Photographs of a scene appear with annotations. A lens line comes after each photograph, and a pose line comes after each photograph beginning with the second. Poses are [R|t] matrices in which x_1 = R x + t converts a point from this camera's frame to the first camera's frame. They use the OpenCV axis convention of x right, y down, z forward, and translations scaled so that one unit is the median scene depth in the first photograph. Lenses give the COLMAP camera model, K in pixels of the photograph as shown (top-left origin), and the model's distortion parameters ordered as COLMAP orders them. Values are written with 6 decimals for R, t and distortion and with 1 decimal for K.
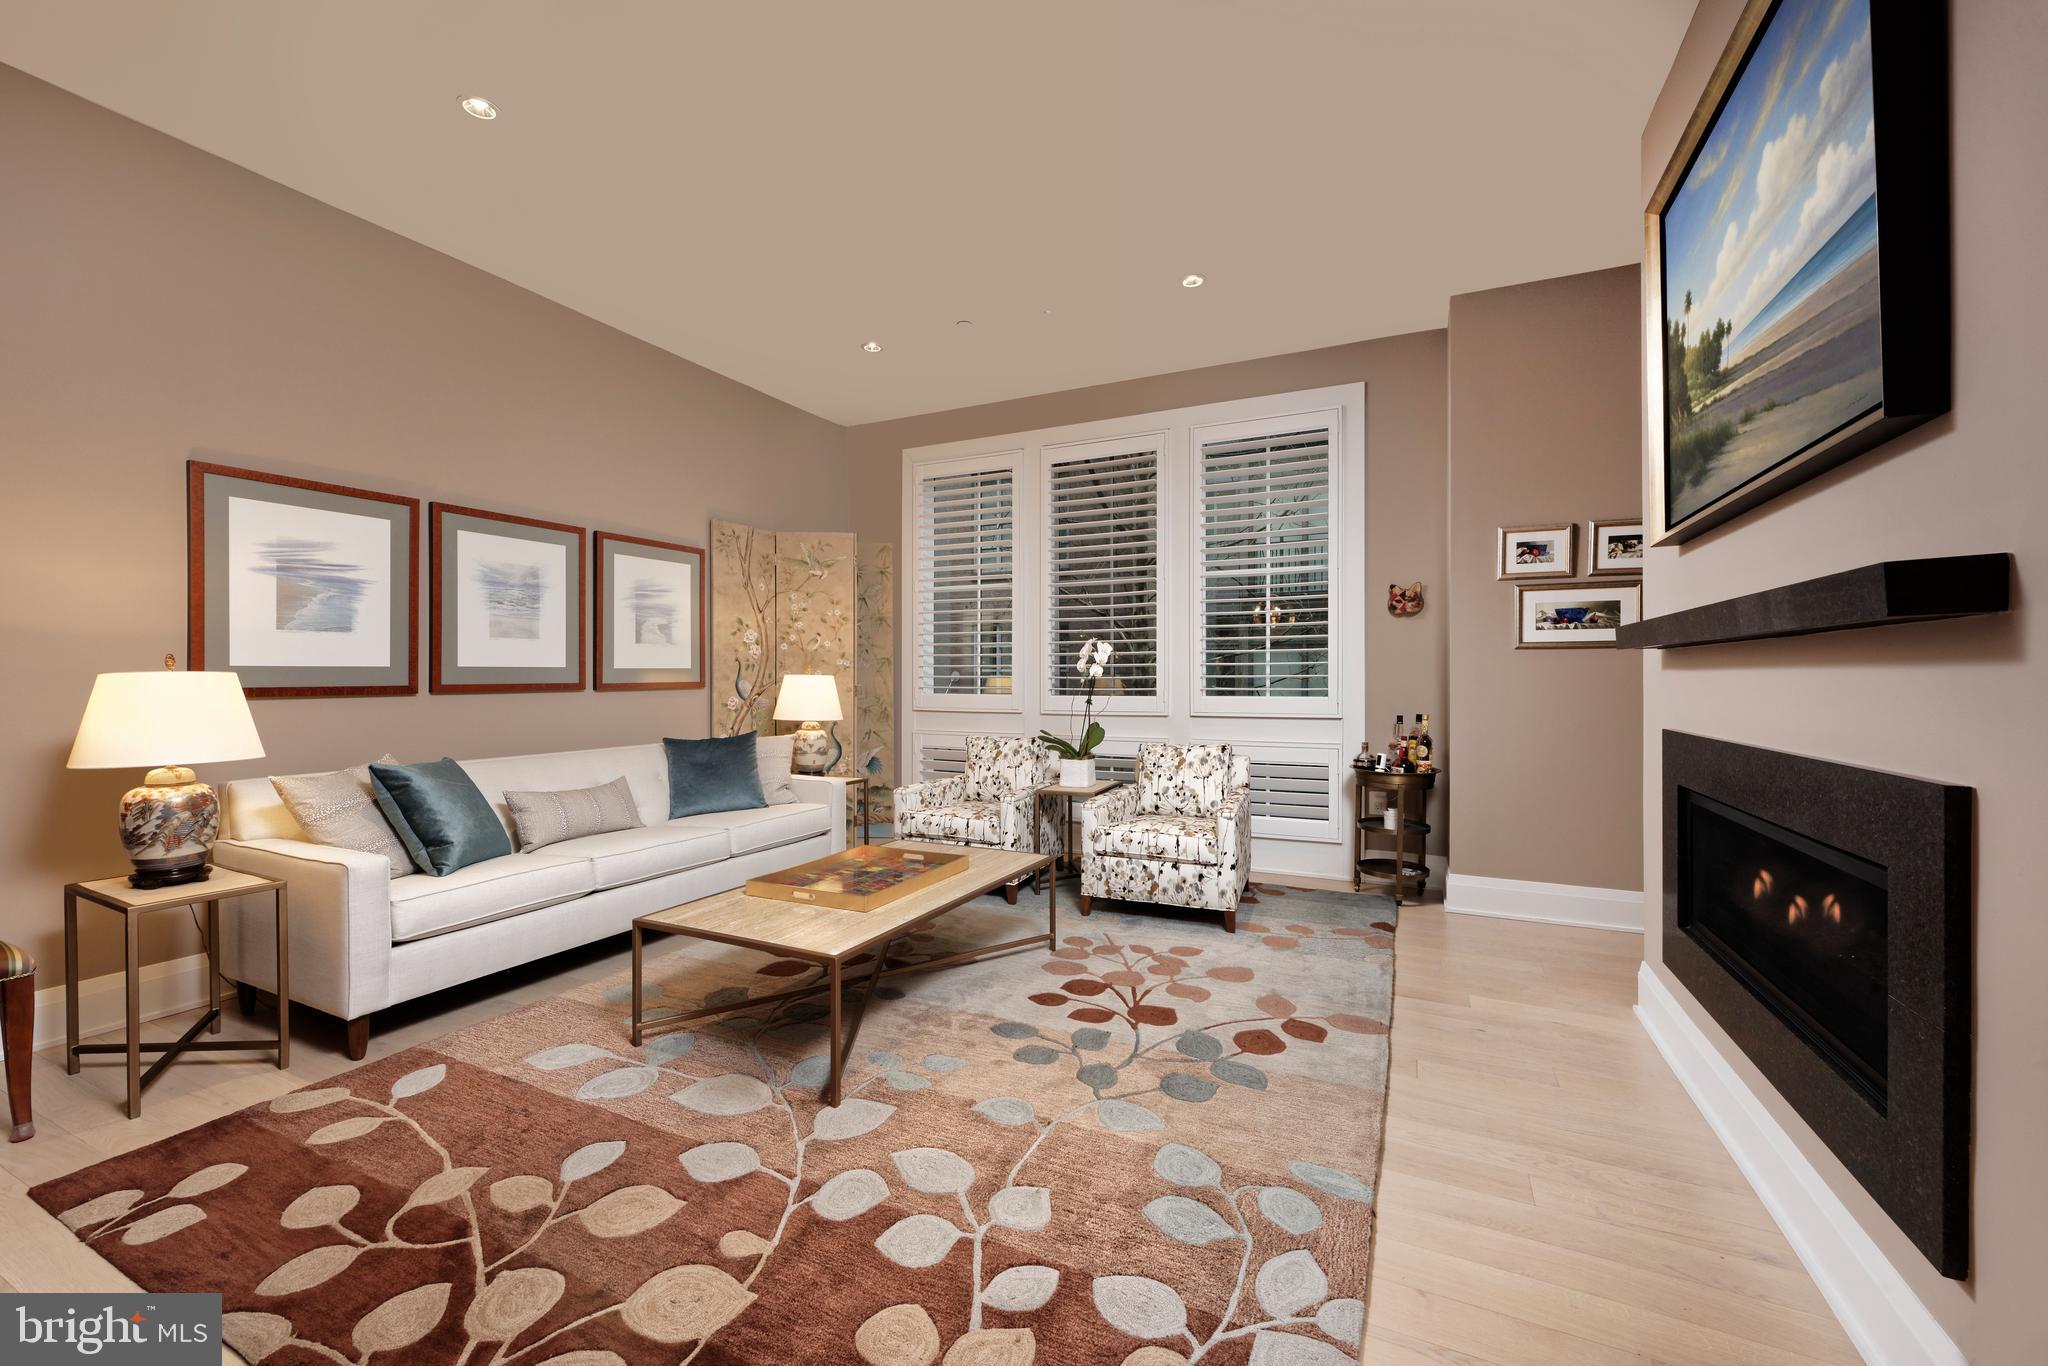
lens RADIAL K [[816.9, 0, 1036.2], [0, 816.9, 678.4], [0, 0, 1]] dist [-0.002053, -0.000989]
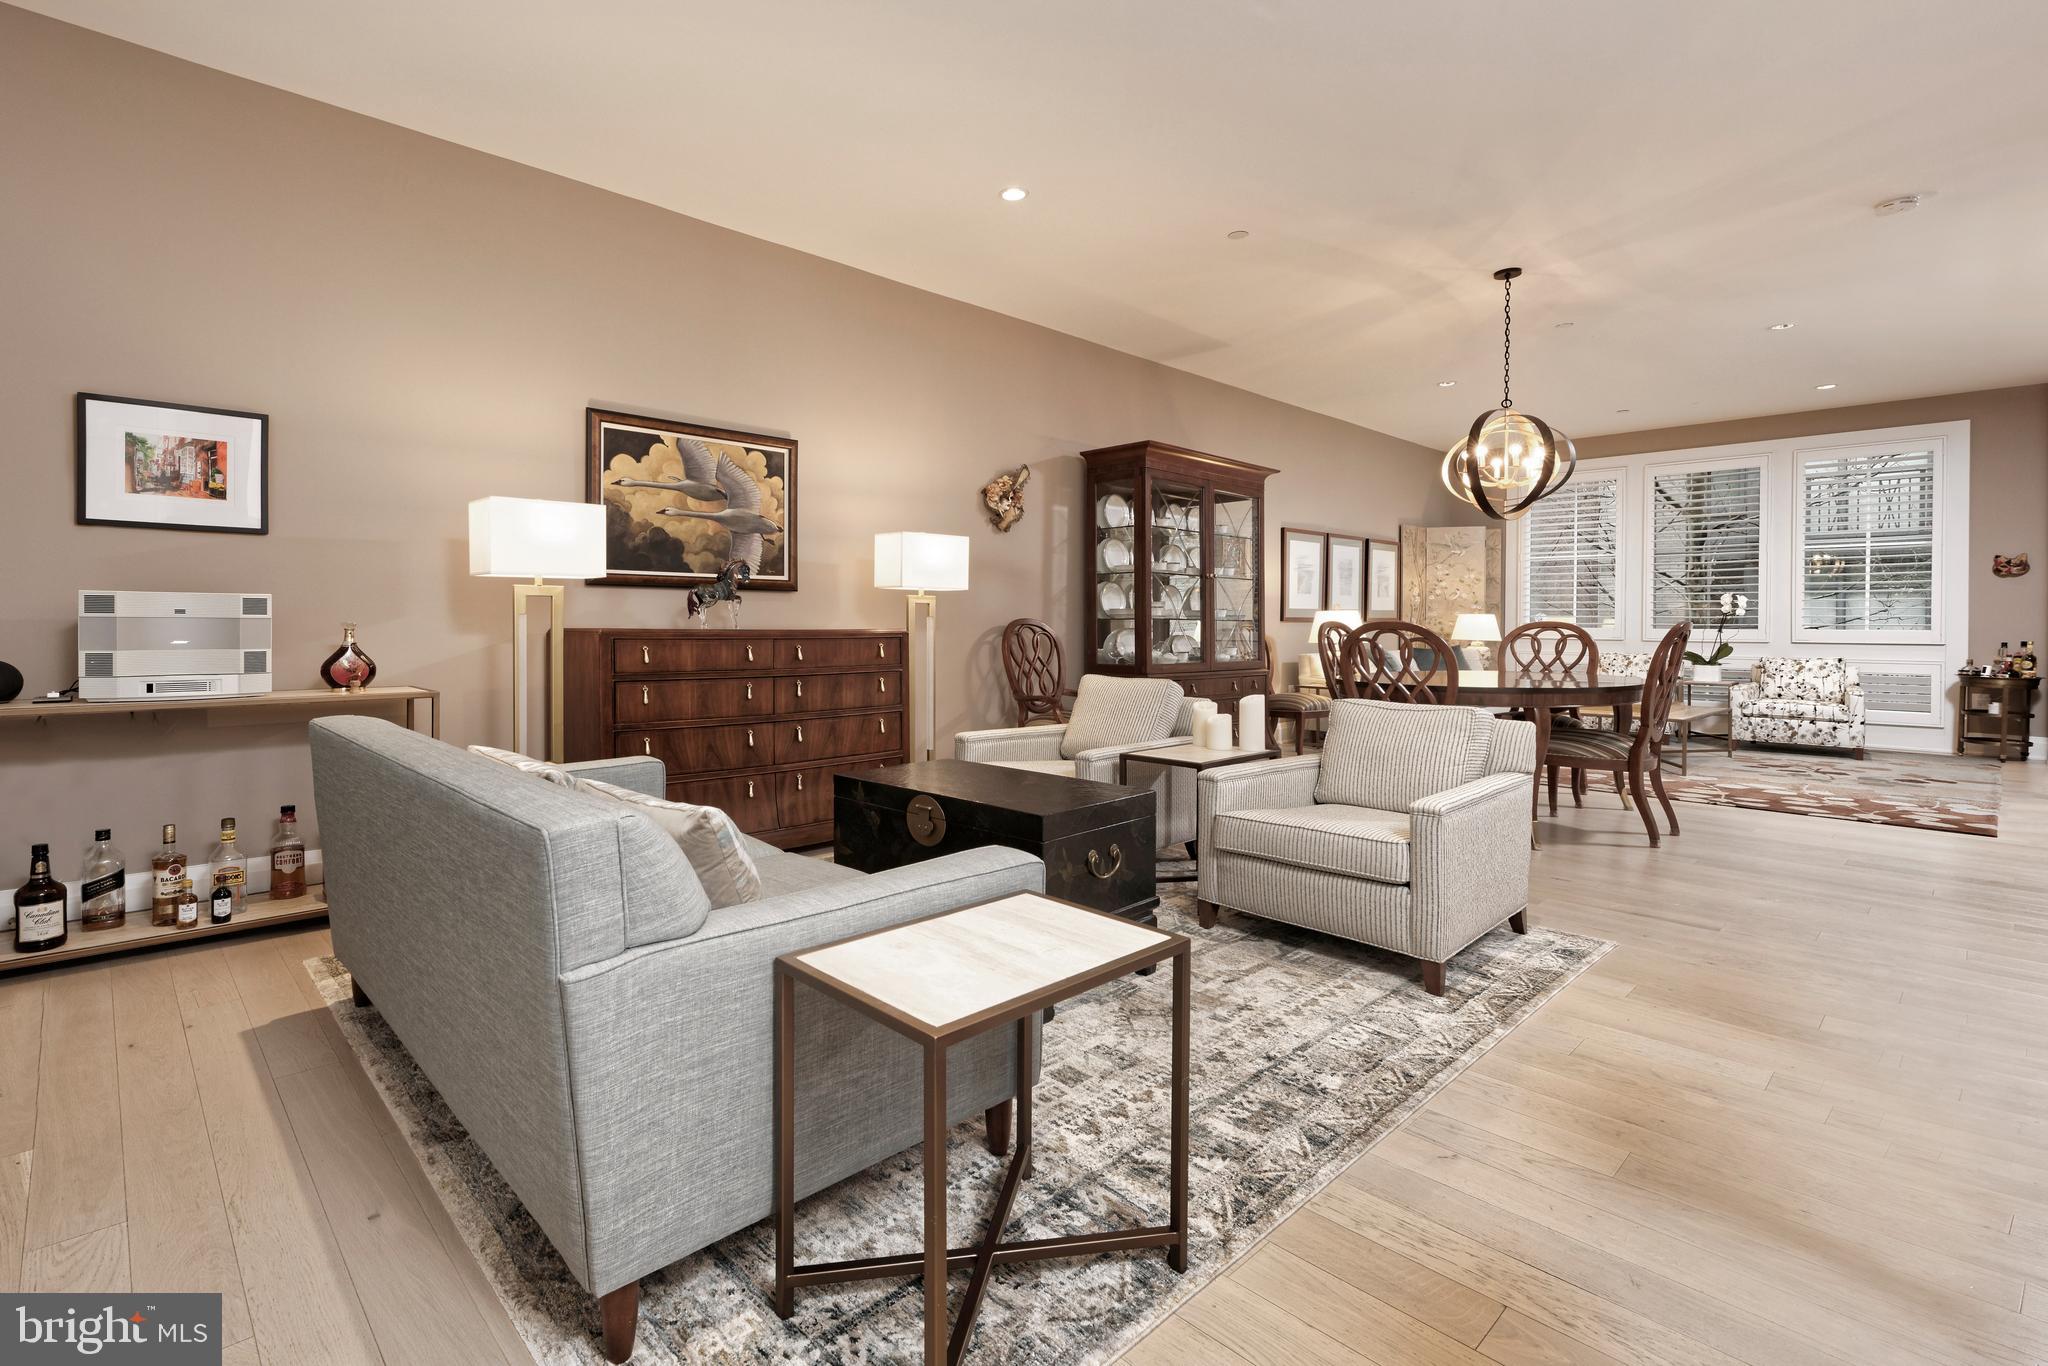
lens RADIAL K [[816.9, 0, 892.1], [0, 816.9, 618.7], [0, 0, 1]] dist [-0.002053, -0.000989]
pose [[0.873061, 0.009342, -0.487521, -0.685803], [-0.010431, 0.999945, 0.000481, 0.024367], [0.487499, 0.004665, 0.873111, -1.451976]]
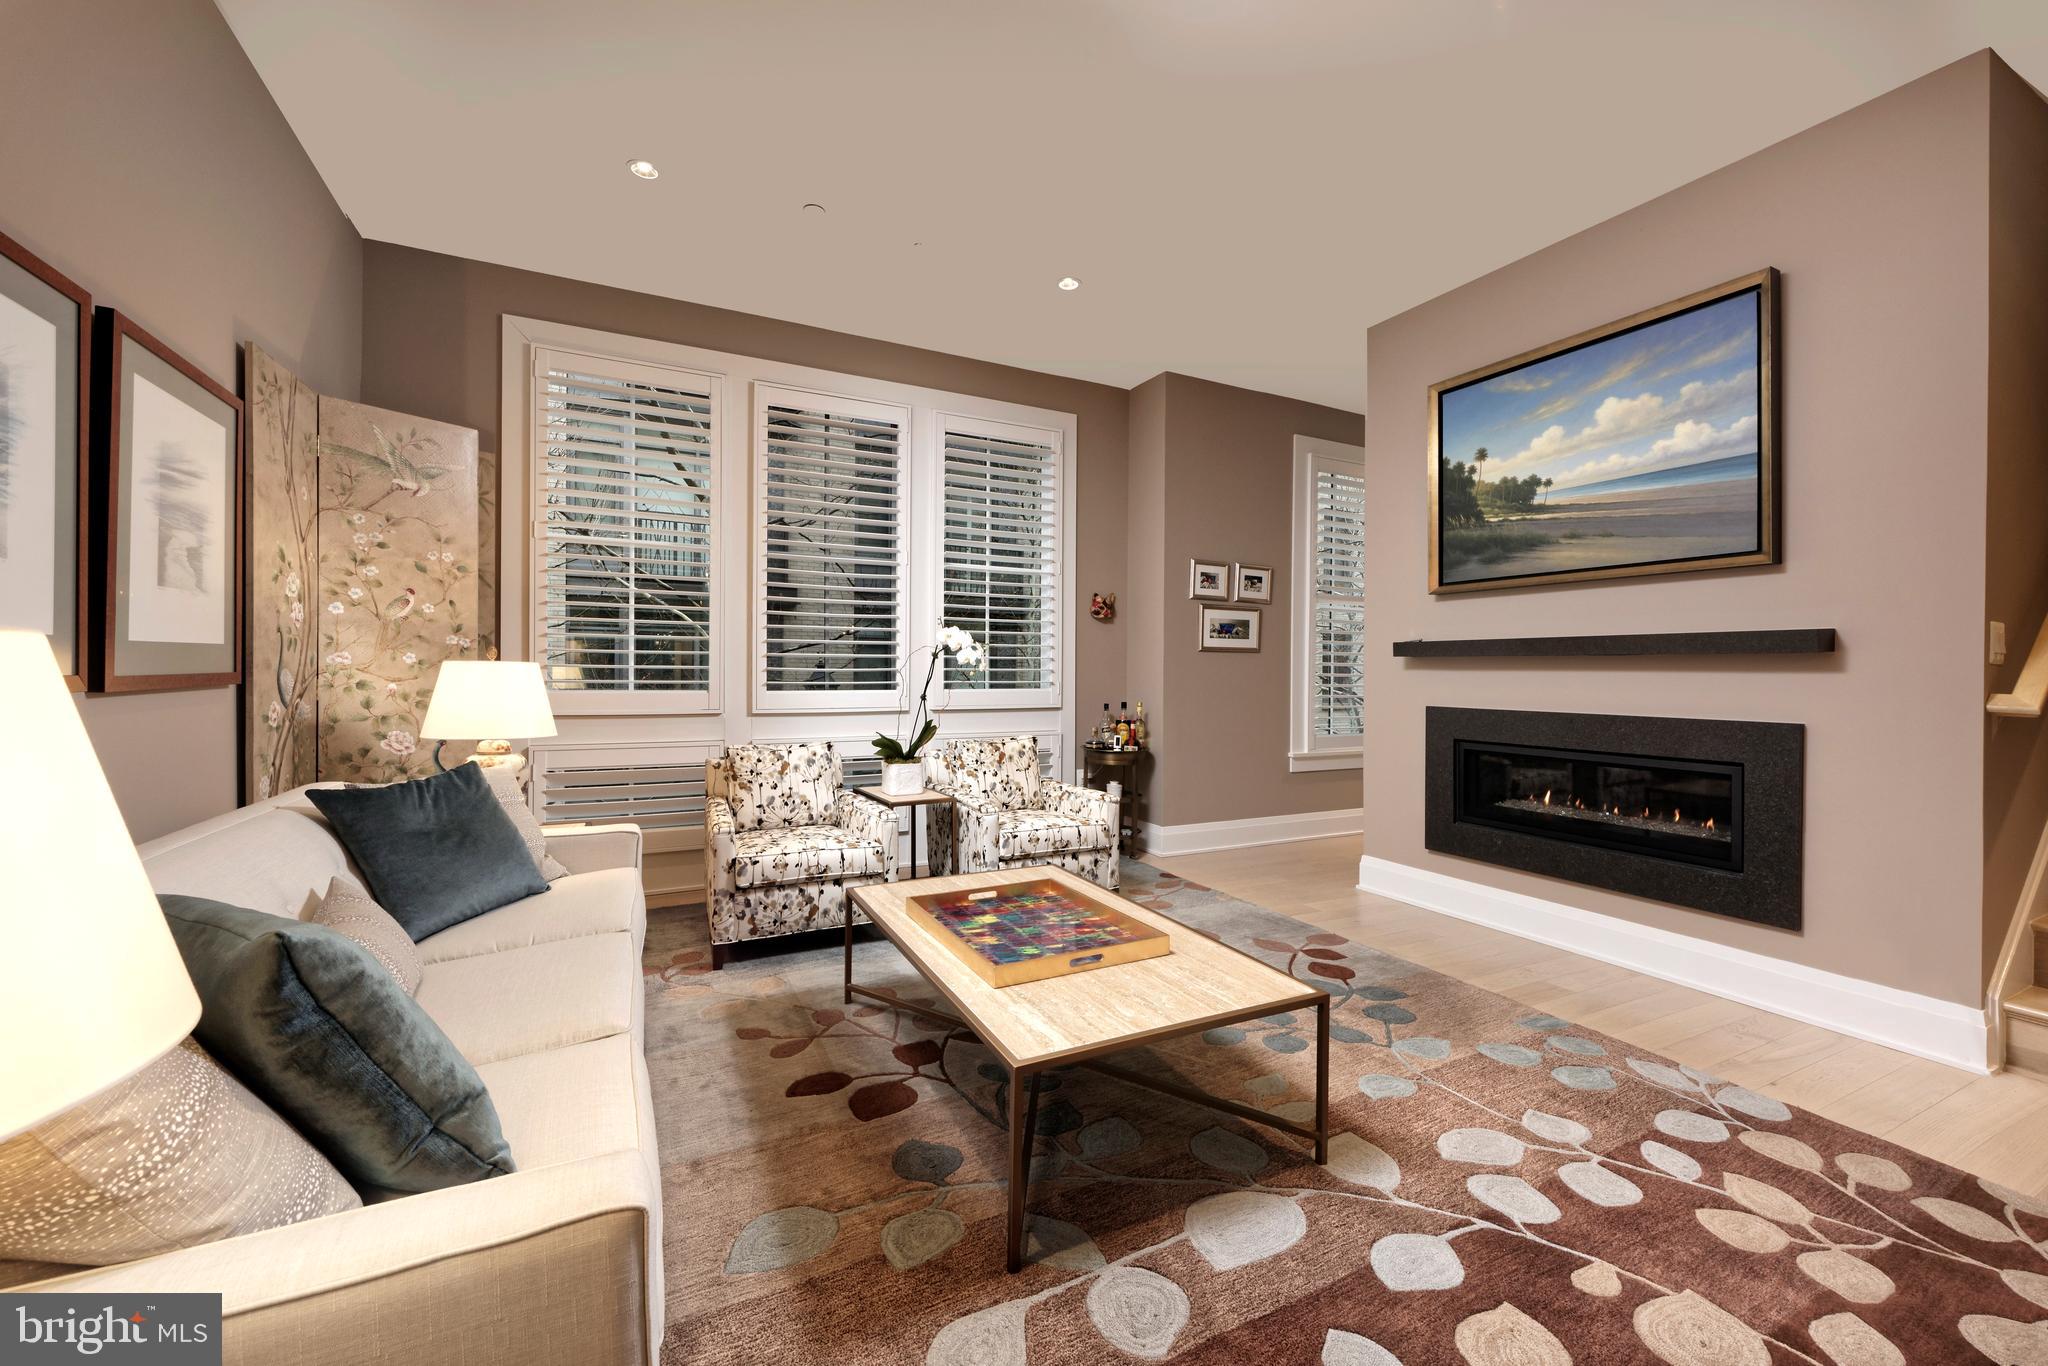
lens RADIAL K [[816.9, 0, 1032.3], [0, 816.9, 670.6], [0, 0, 1]] dist [-0.002053, -0.000989]
pose [[0.599371, 0.006997, 0.800441, -0.649158], [-0.007423, 0.999967, -0.003183, 0.001530], [-0.800437, -0.004033, 0.599403, 0.416950]]
